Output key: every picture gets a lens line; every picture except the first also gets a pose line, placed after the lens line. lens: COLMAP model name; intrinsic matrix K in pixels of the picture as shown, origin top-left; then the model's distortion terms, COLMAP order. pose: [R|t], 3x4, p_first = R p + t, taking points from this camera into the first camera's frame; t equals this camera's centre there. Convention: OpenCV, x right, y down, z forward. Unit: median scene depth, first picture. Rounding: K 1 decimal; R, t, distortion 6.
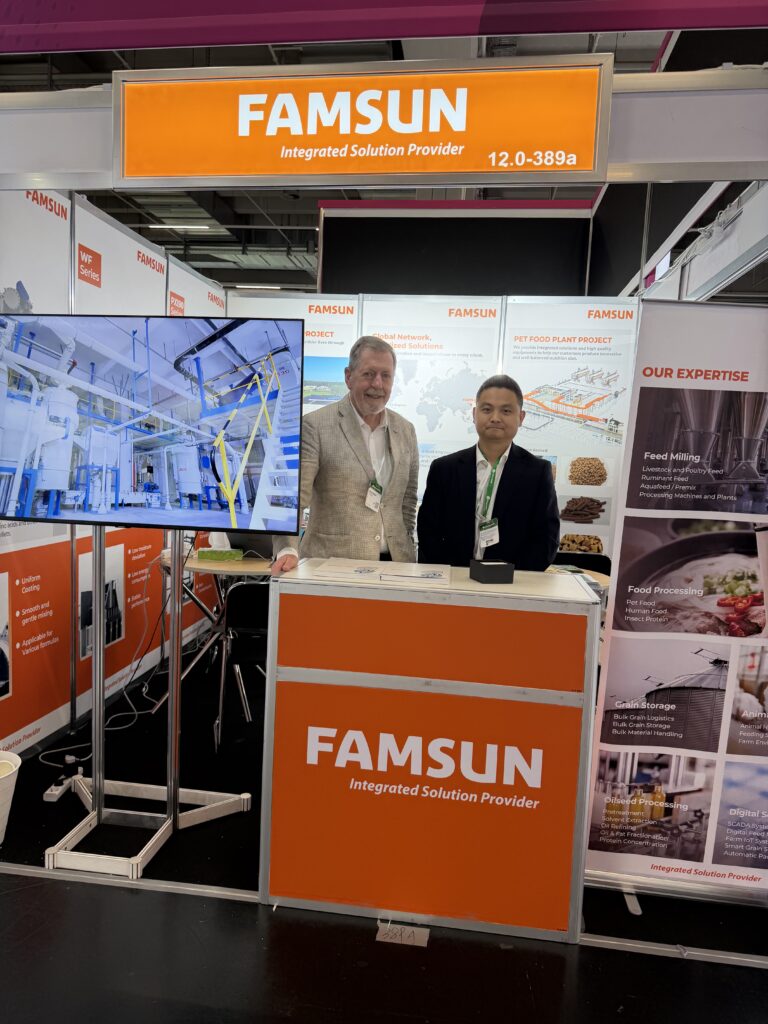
lens RADIAL K [[723.0, 0, 385.7], [0, 723.0, 521.8], [0, 0, 1]] dist [-0.010136, -0.008912]
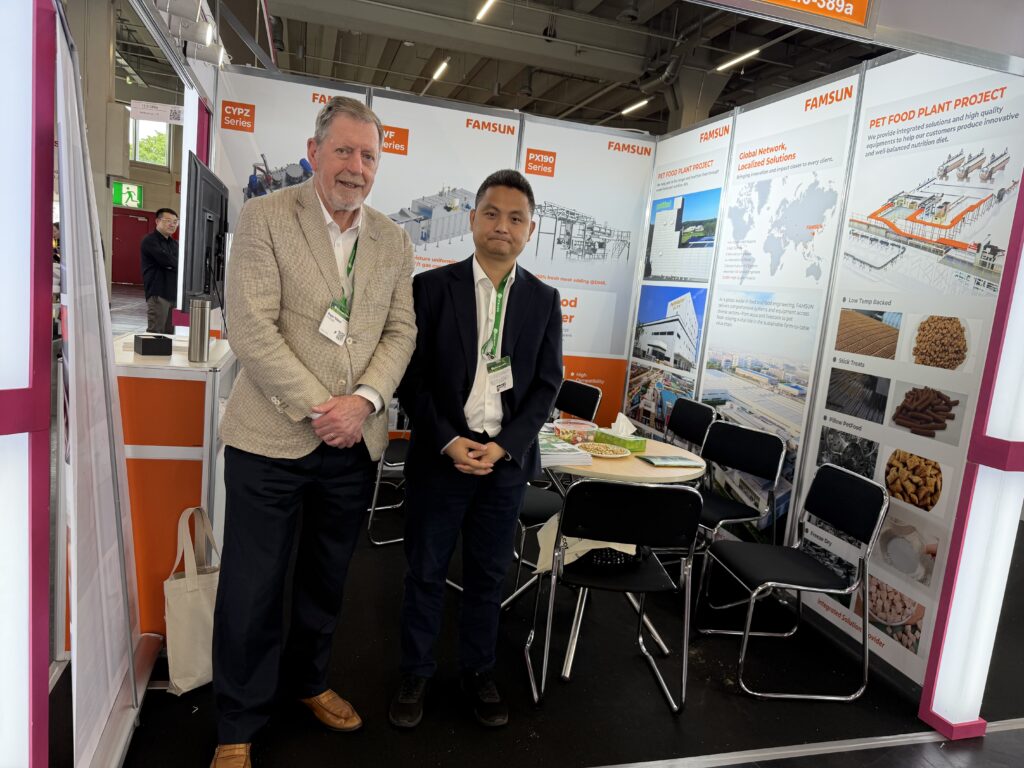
lens RADIAL K [[723.0, 0, 516.3], [0, 723.0, 379.3], [0, 0, 1]] dist [-0.010136, -0.008912]
pose [[0.420360, 0.120315, -0.899345, 0.638050], [-0.171501, 0.983839, 0.051458, -0.015207], [0.891002, 0.132608, 0.434201, 0.483700]]
